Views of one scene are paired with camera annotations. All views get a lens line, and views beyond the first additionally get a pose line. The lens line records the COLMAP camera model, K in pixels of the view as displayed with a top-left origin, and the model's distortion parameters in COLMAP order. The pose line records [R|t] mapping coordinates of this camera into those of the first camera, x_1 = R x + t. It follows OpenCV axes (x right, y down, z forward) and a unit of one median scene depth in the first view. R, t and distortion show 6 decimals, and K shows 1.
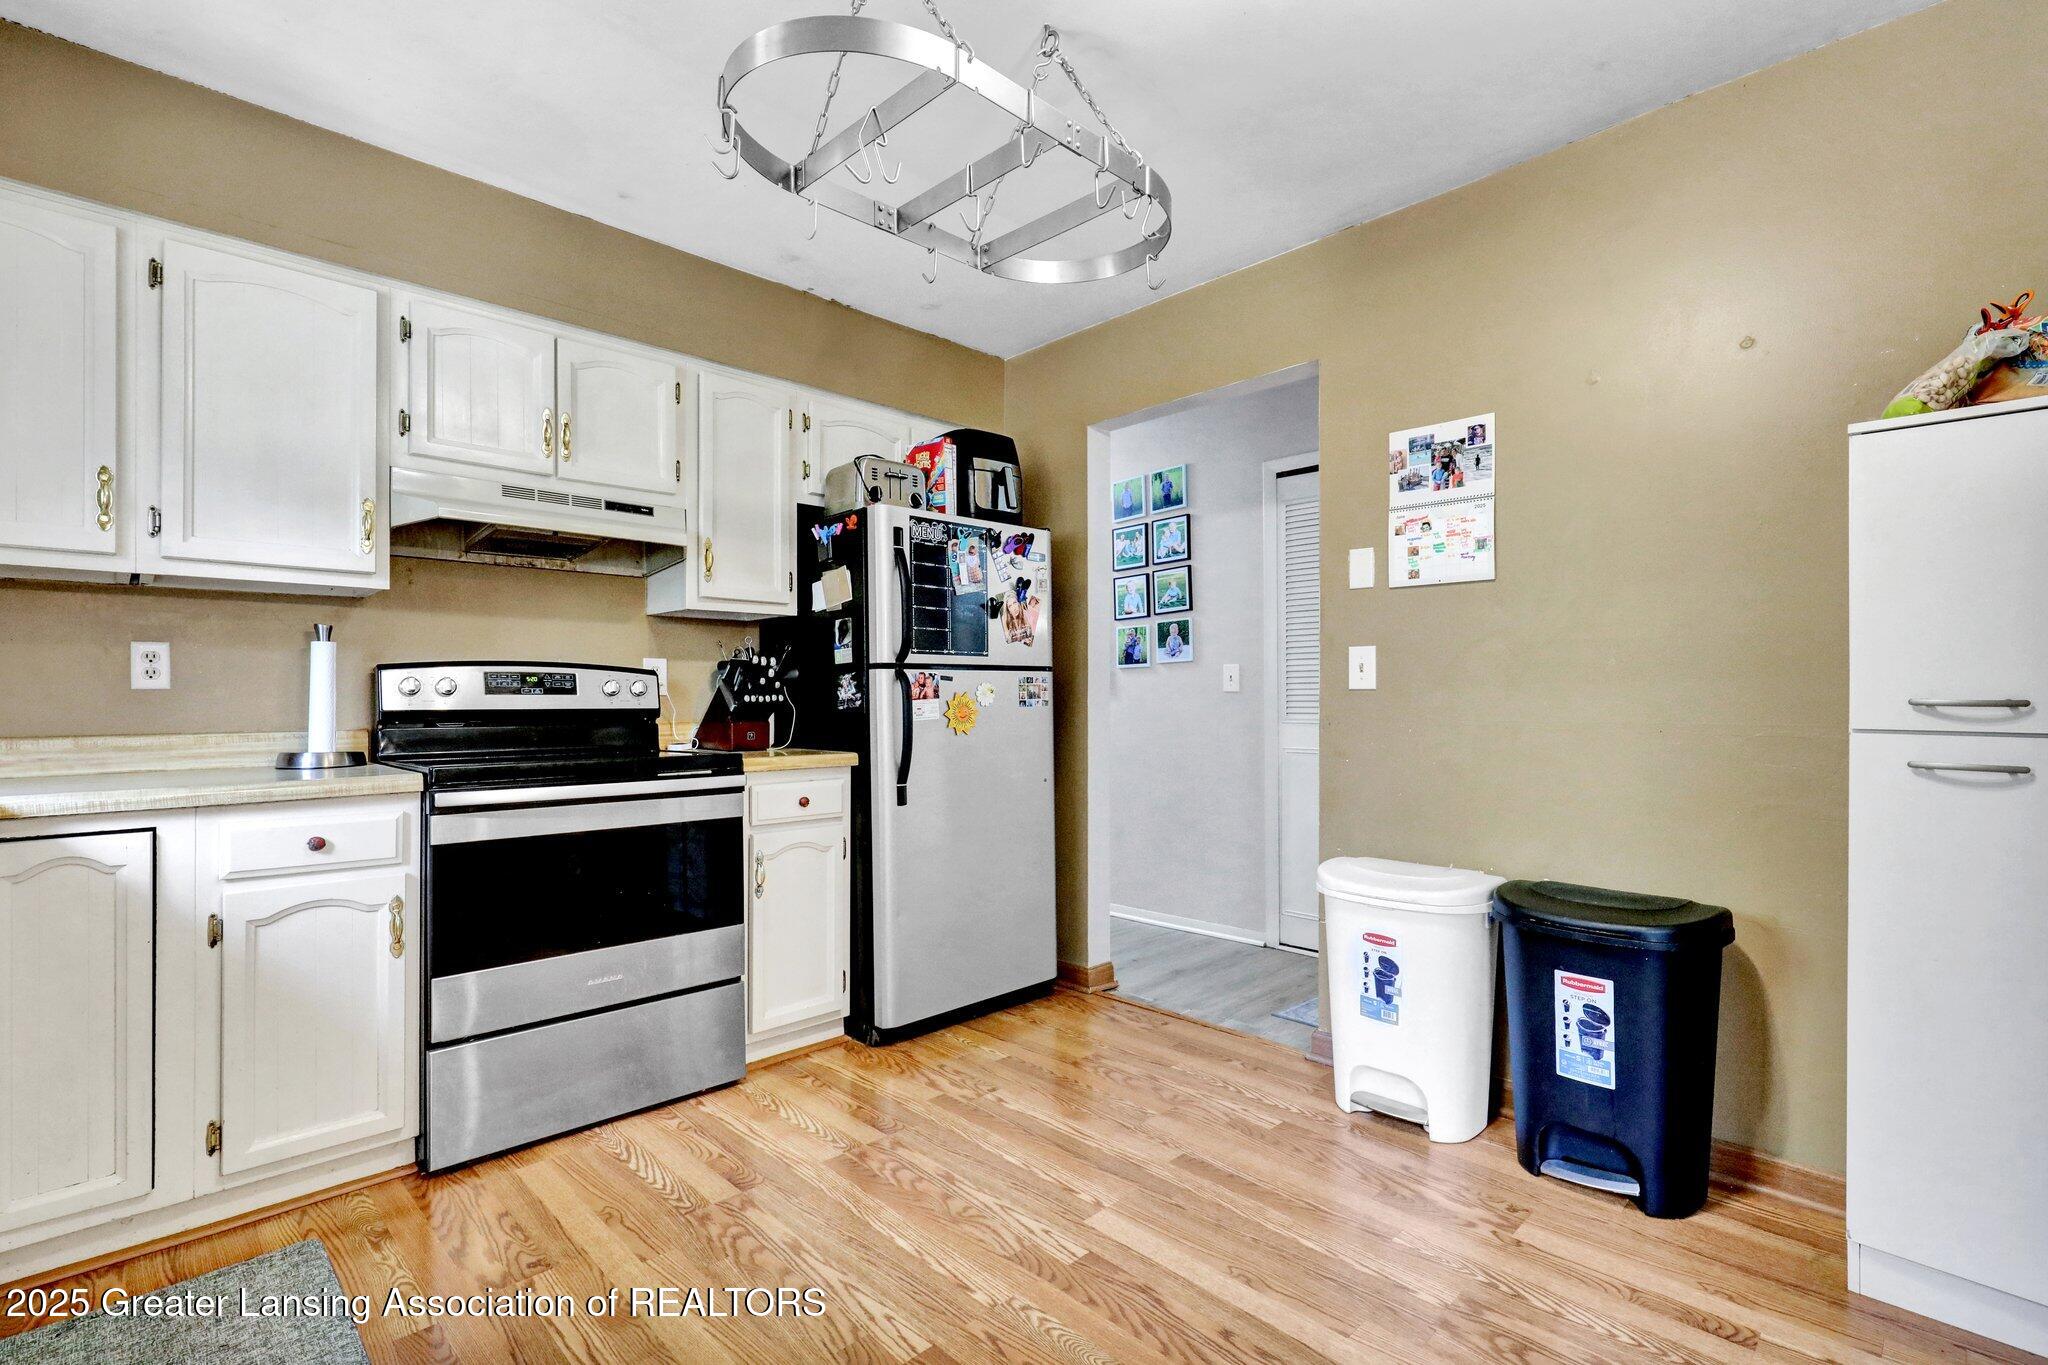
lens RADIAL K [[949.4, 0, 1024.1], [0, 949.4, 691.3], [0, 0, 1]] dist [-0.001067, 0.000451]
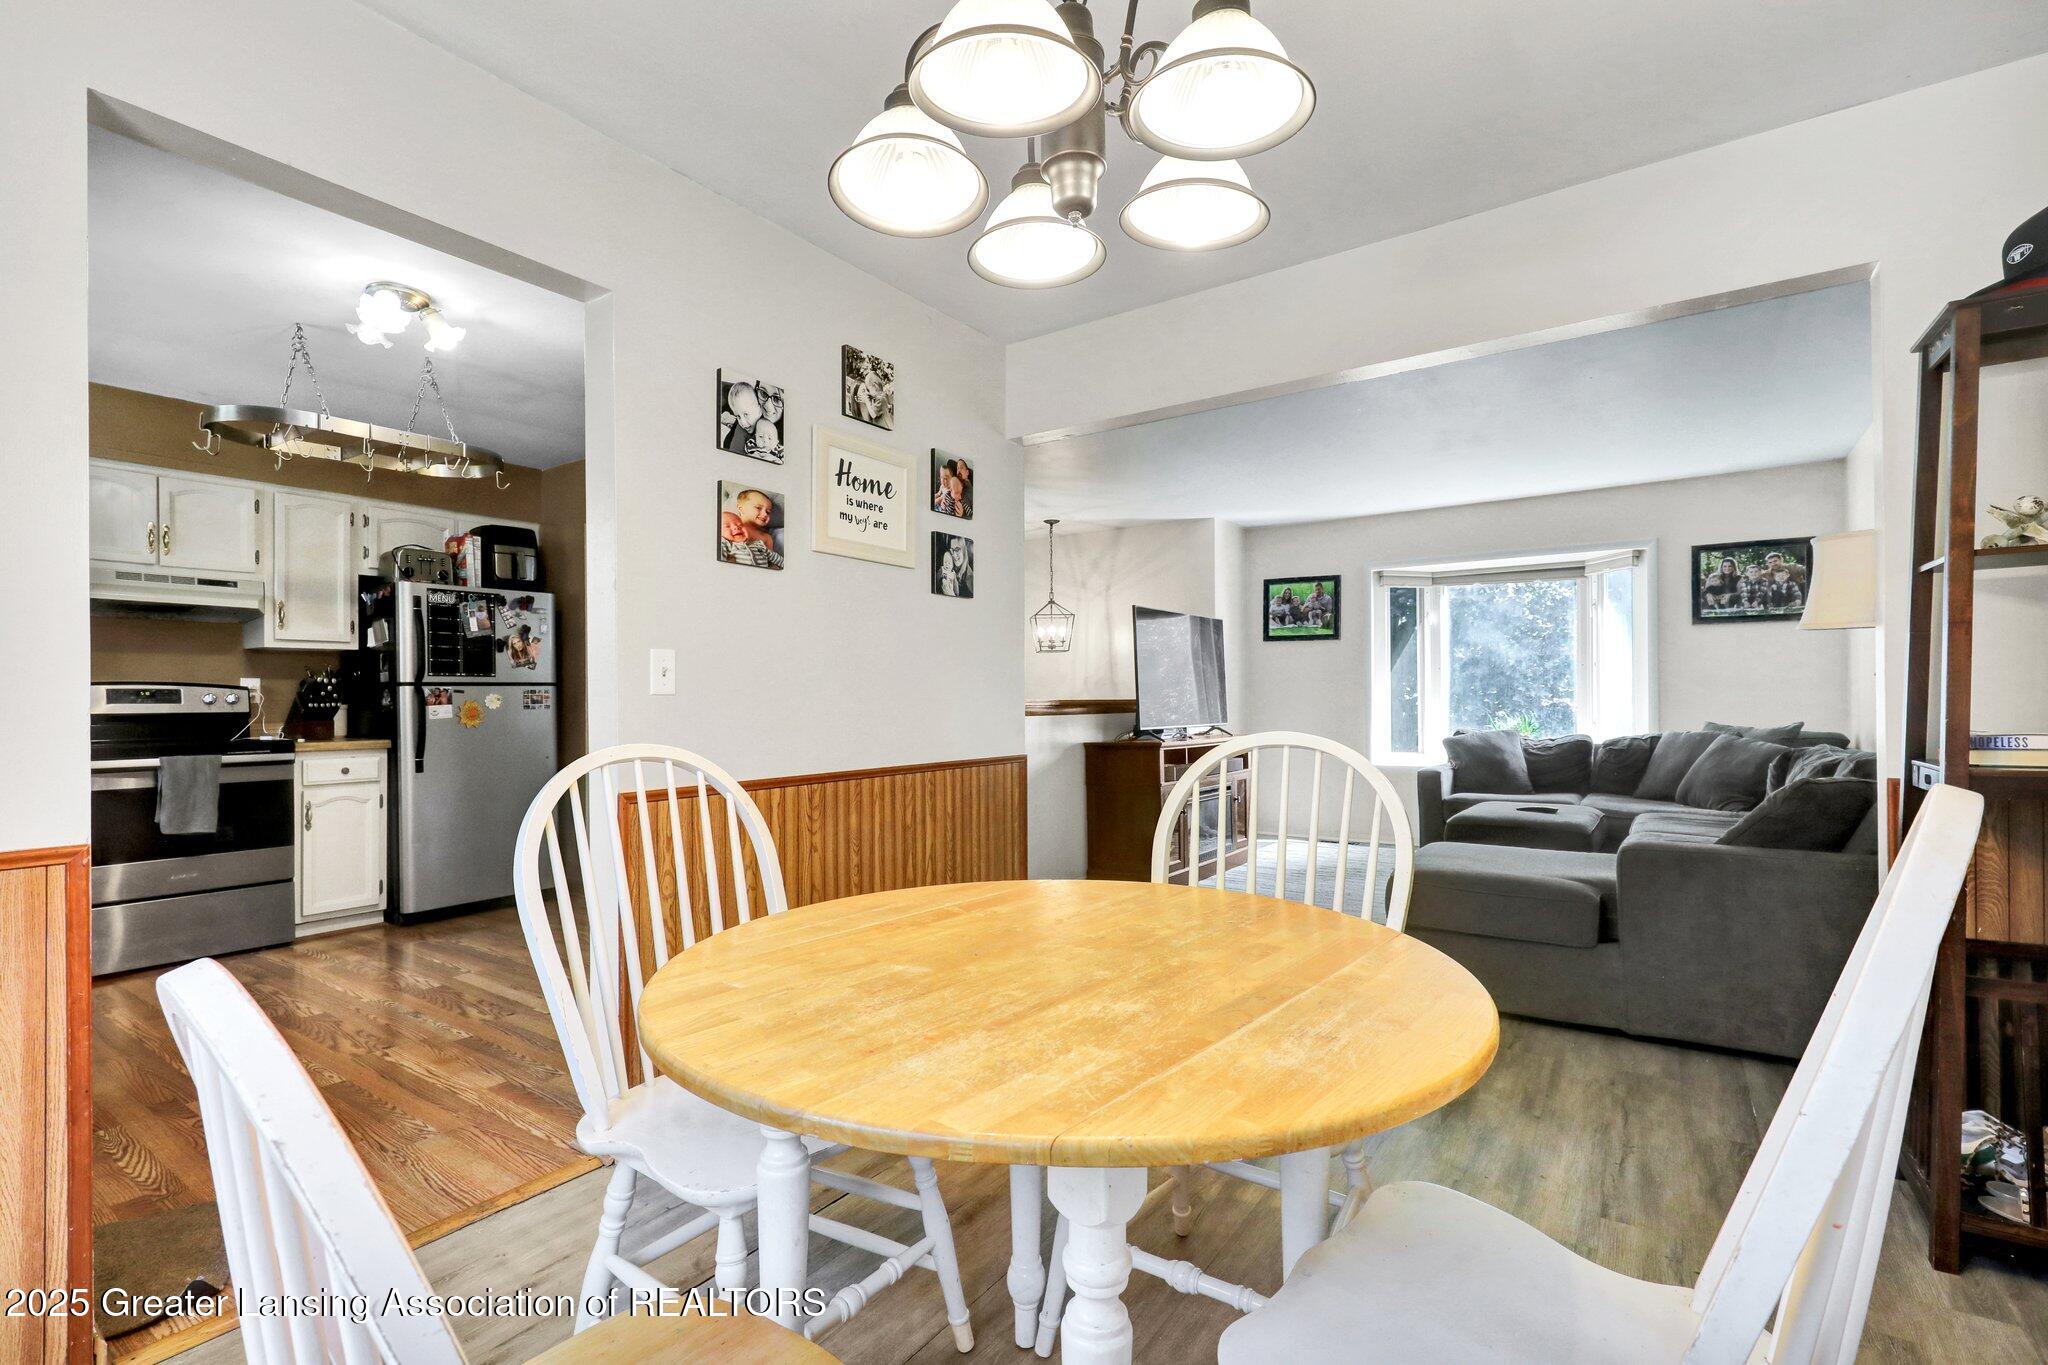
lens RADIAL K [[941.4, 0, 1020.8], [0, 941.4, 692.3], [0, 0, 1]] dist [-0.000222, 0.000011]
pose [[0.982193, -0.003250, 0.187844, 0.542392], [0.003163, 0.999995, 0.000768, -0.010528], [-0.187846, -0.000160, 0.982198, -0.703230]]
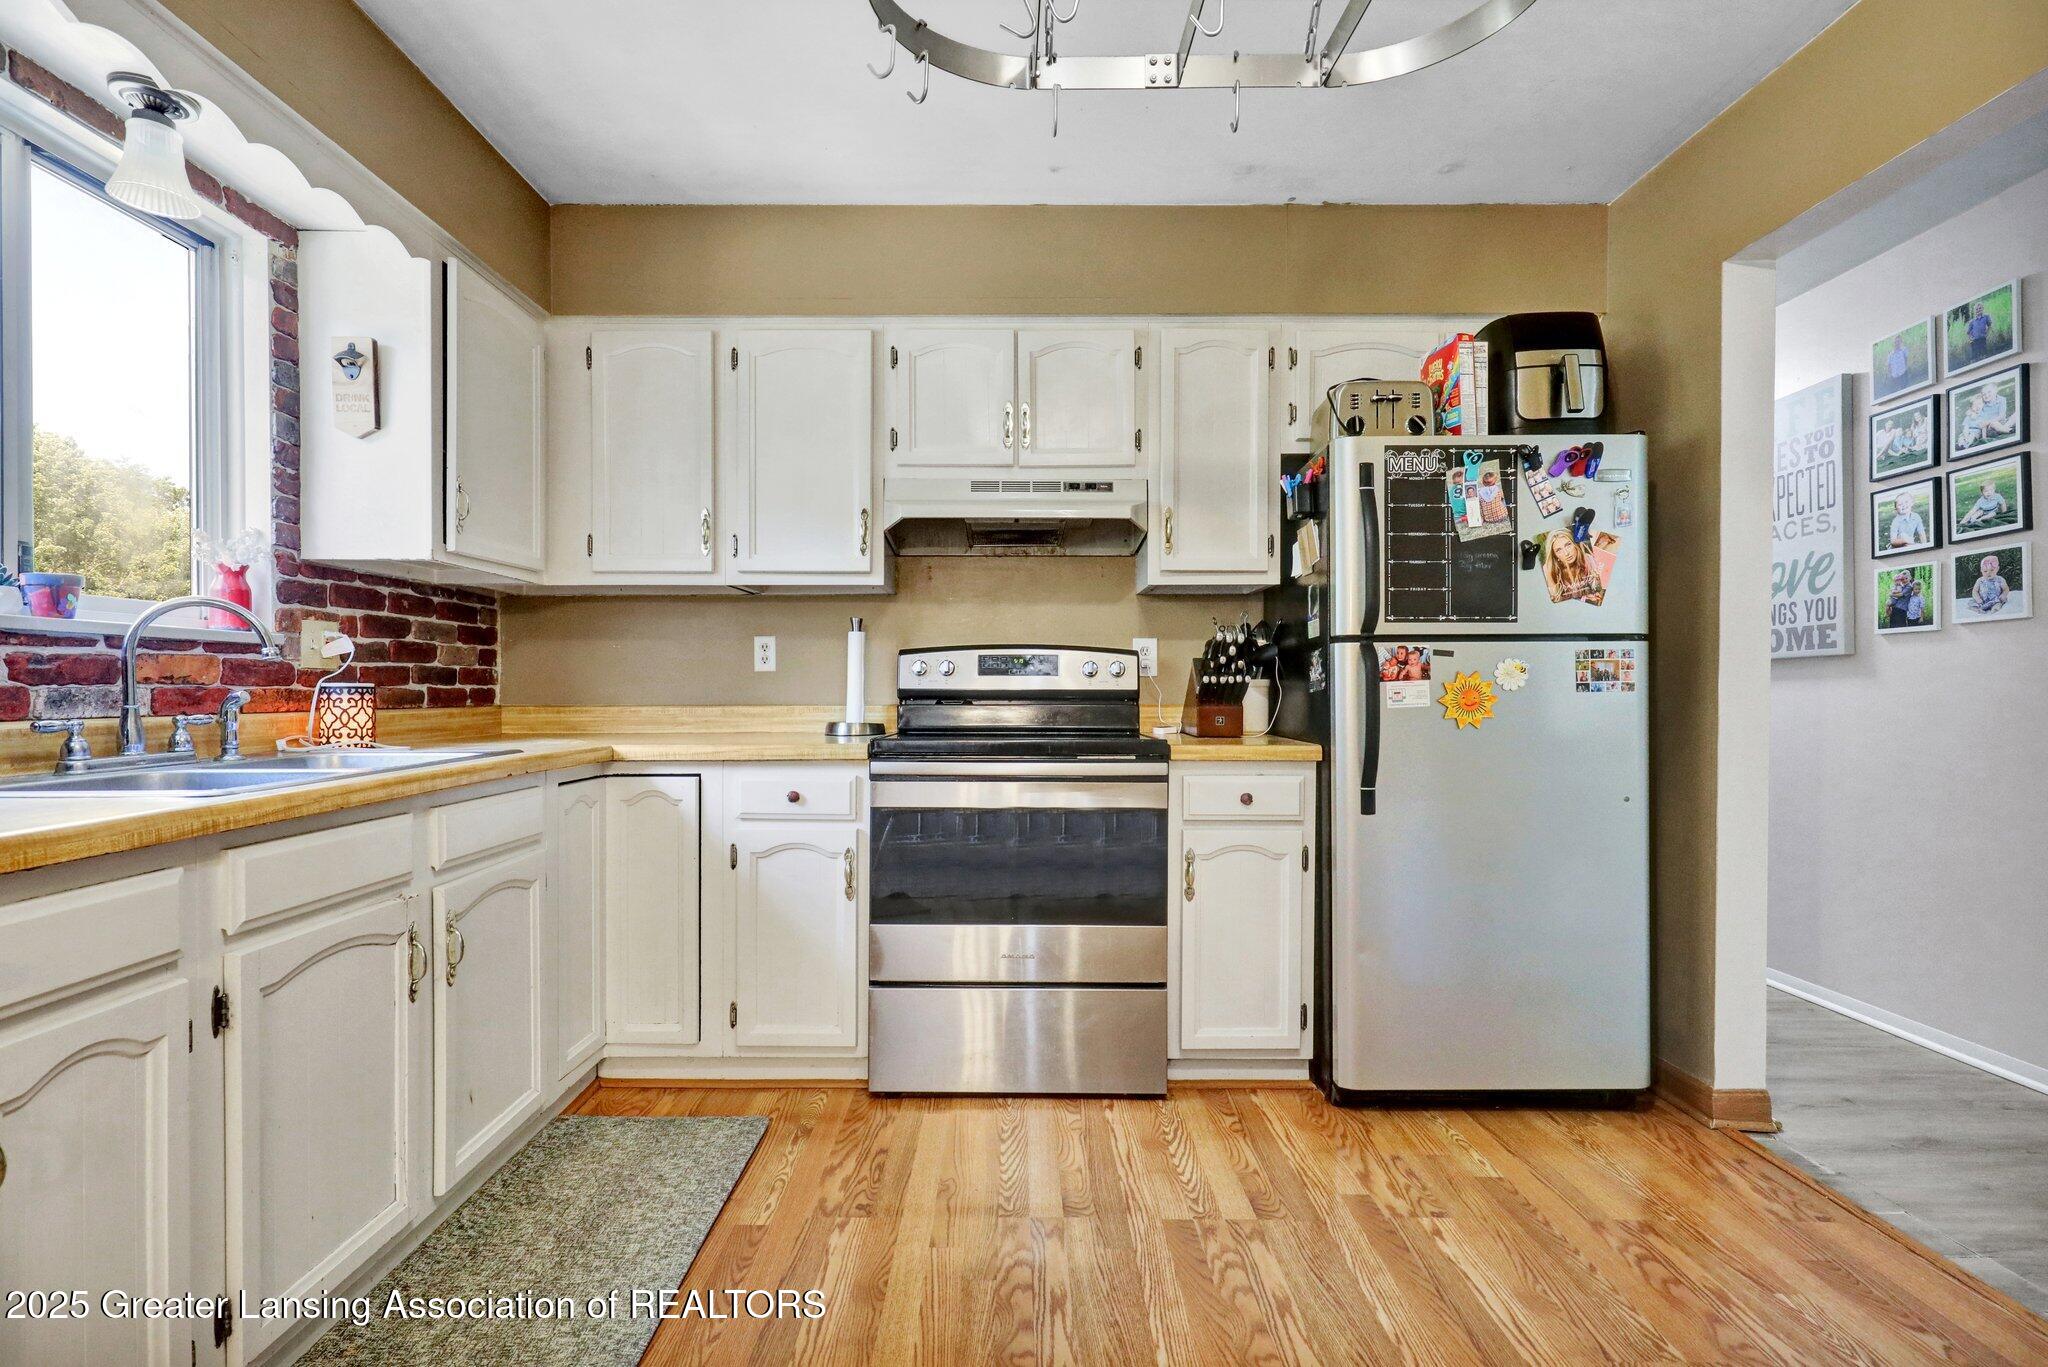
lens RADIAL K [[958.1, 0, 1010.2], [0, 958.1, 691.0], [0, 0, 1]] dist [0.000775, -0.000093]
pose [[0.711795, 0.008769, -0.702333, 0.212828], [0.001871, 0.999895, 0.014380, 0.005035], [0.702385, -0.011550, 0.711704, 0.214245]]
